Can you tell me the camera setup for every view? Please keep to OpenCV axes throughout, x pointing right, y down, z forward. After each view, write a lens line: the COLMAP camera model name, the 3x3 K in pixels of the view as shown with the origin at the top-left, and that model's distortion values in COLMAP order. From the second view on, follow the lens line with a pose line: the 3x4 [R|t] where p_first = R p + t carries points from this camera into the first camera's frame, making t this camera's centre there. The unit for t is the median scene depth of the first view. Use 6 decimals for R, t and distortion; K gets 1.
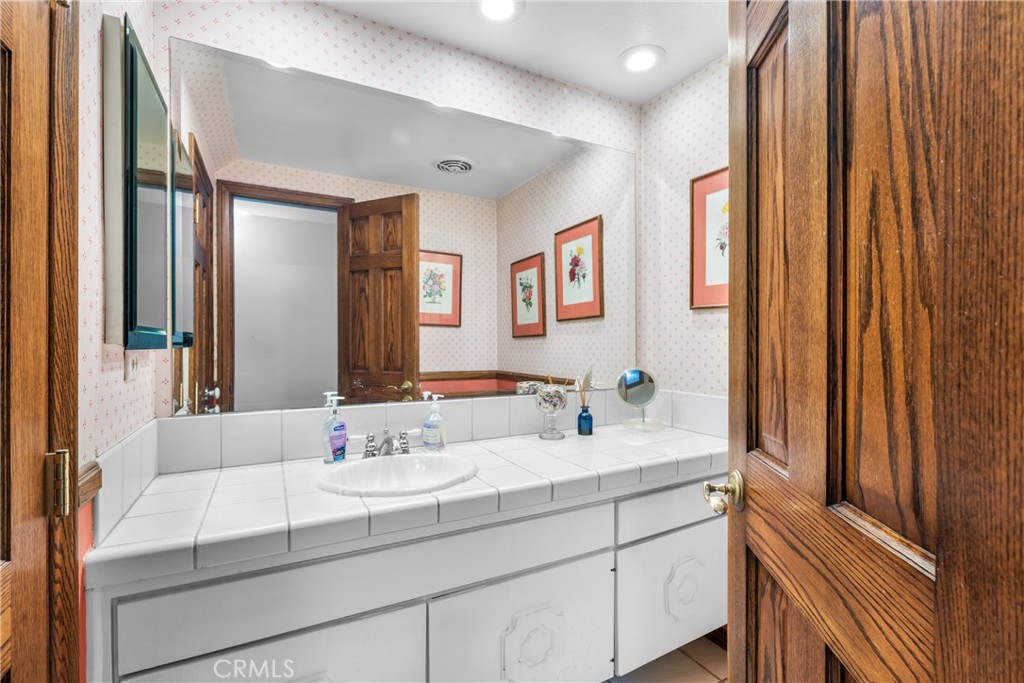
lens RADIAL K [[452.5, 0, 505.7], [0, 452.5, 341.3], [0, 0, 1]] dist [-0.009831, 0.002069]
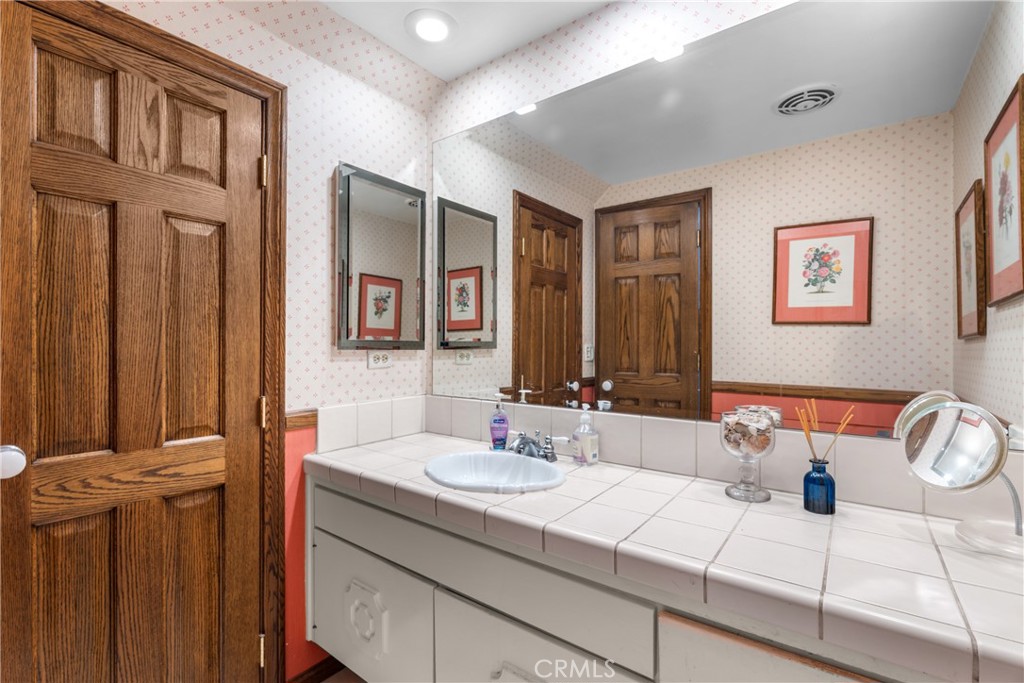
lens RADIAL K [[452.5, 0, 508.0], [0, 452.5, 344.7], [0, 0, 1]] dist [-0.009831, 0.002069]
pose [[0.426766, 0.002508, -0.904359, 0.519226], [-0.000768, 0.999997, 0.002411, -0.003243], [0.904362, -0.000334, 0.426766, 0.411020]]
